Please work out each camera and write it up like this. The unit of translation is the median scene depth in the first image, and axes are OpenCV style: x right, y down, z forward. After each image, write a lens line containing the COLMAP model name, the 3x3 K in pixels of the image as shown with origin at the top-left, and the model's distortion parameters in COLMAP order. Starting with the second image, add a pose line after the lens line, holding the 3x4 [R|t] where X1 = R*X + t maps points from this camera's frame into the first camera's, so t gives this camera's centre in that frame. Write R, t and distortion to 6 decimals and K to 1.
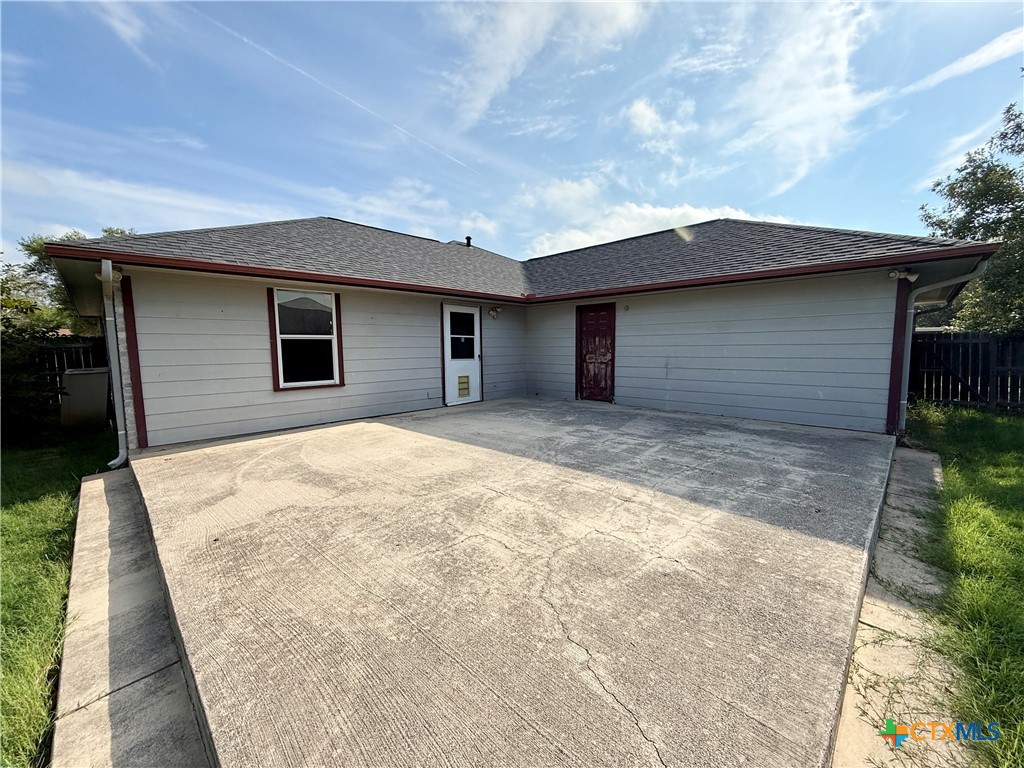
lens RADIAL K [[408.7, 0, 510.1], [0, 408.7, 386.4], [0, 0, 1]] dist [-0.001559, 0.001044]
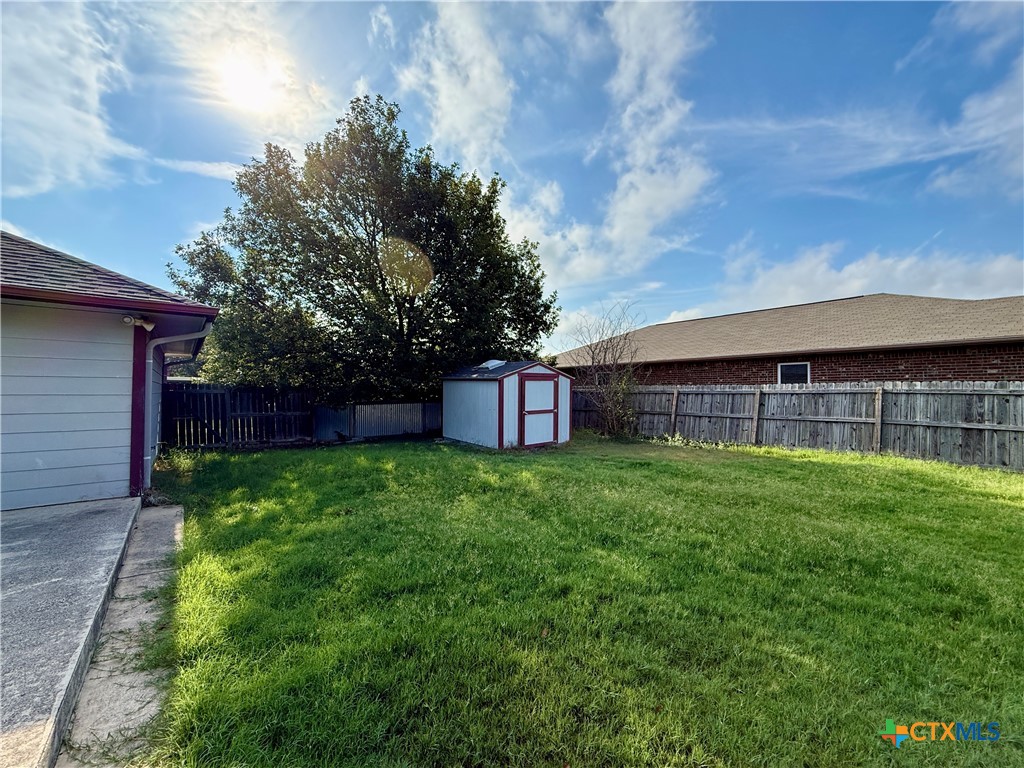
lens RADIAL K [[408.7, 0, 509.4], [0, 408.7, 383.5], [0, 0, 1]] dist [-0.001559, 0.001044]
pose [[0.113157, 0.031117, 0.993090, 0.129082], [0.088120, 0.995256, -0.041226, -0.018991], [-0.989662, 0.092177, 0.109878, 0.067742]]
